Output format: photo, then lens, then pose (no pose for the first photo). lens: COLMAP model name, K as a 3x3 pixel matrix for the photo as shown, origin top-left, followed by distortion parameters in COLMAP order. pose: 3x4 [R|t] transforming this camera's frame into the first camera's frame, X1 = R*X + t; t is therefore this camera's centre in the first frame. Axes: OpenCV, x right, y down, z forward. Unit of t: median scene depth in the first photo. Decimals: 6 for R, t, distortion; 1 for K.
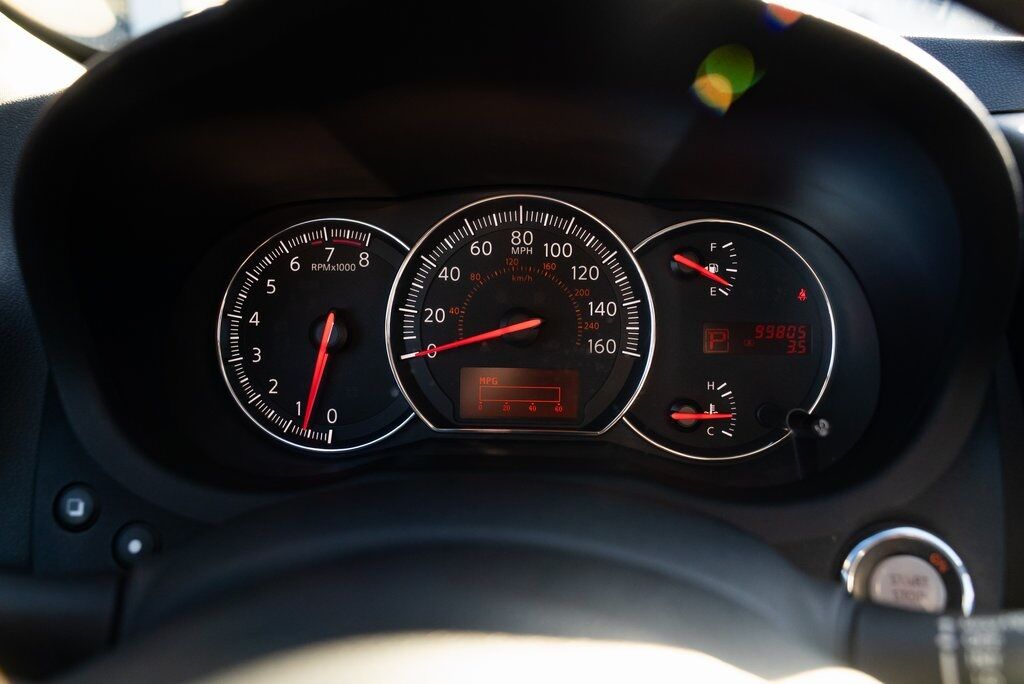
lens RADIAL K [[827.7, 0, 512.0], [0, 827.7, 342.0], [0, 0, 1]] dist [-0.007214, 0.001326]
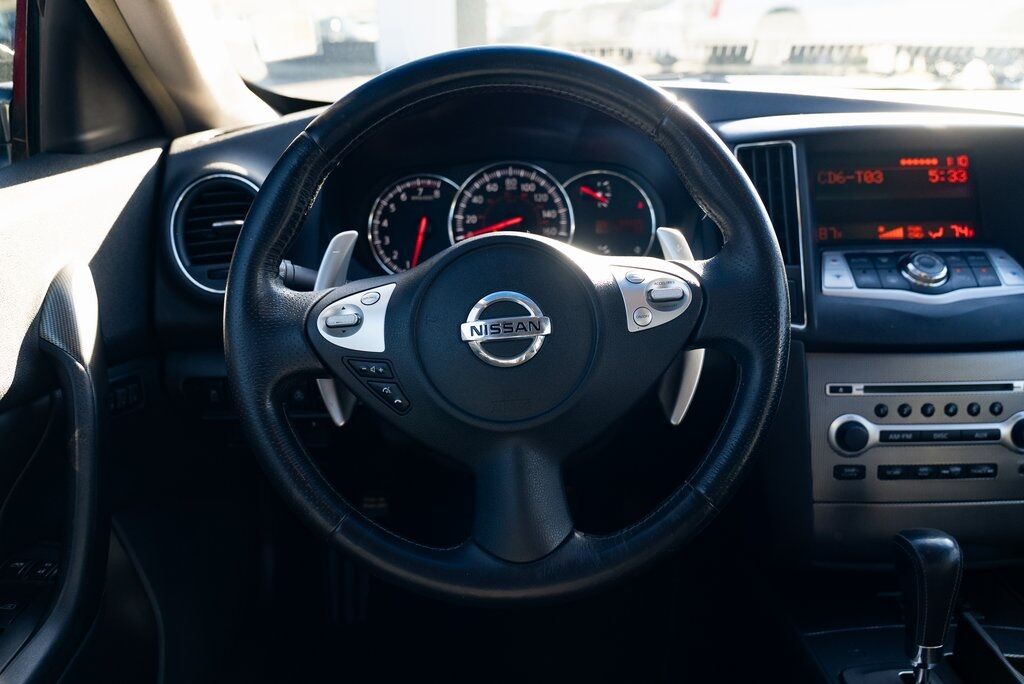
lens RADIAL K [[827.7, 0, 512.0], [0, 827.7, 342.0], [0, 0, 1]] dist [-0.007214, 0.001326]
pose [[0.998085, -0.028823, 0.054738, -0.114912], [0.028269, 0.999541, 0.010870, 0.265467], [-0.055026, -0.009301, 0.998442, -1.146732]]
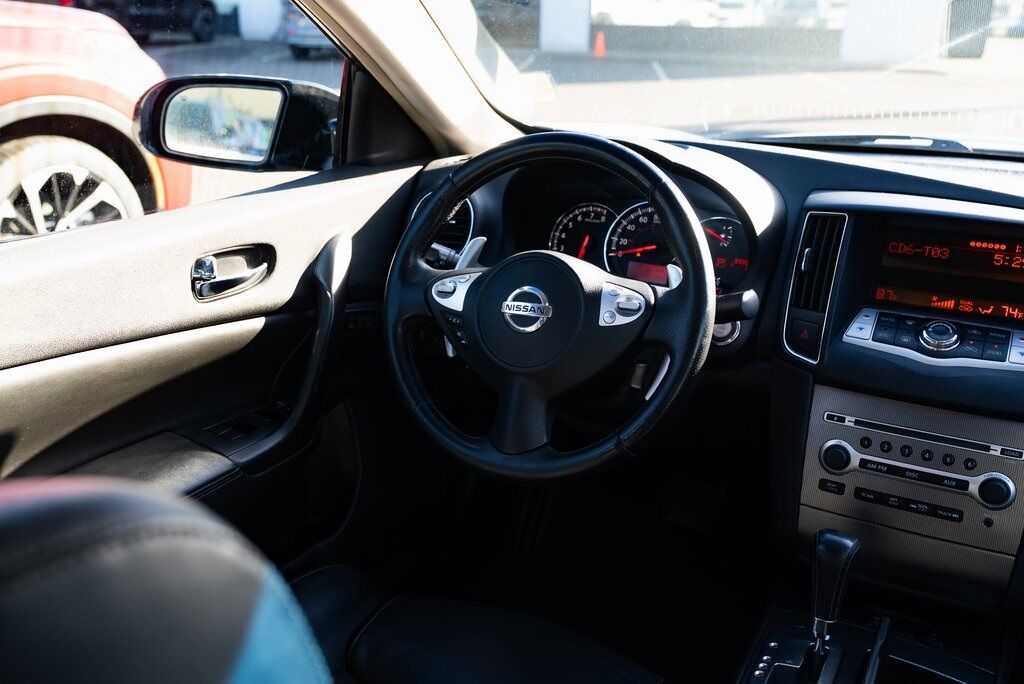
lens RADIAL K [[938.3, 0, 512.0], [0, 938.3, 342.0], [0, 0, 1]] dist [-0.006451, -0.003435]
pose [[0.906653, 0.158806, -0.390845, 0.857355], [-0.163132, 0.986351, 0.022347, 0.292836], [0.389060, 0.043499, 0.920185, -2.042494]]
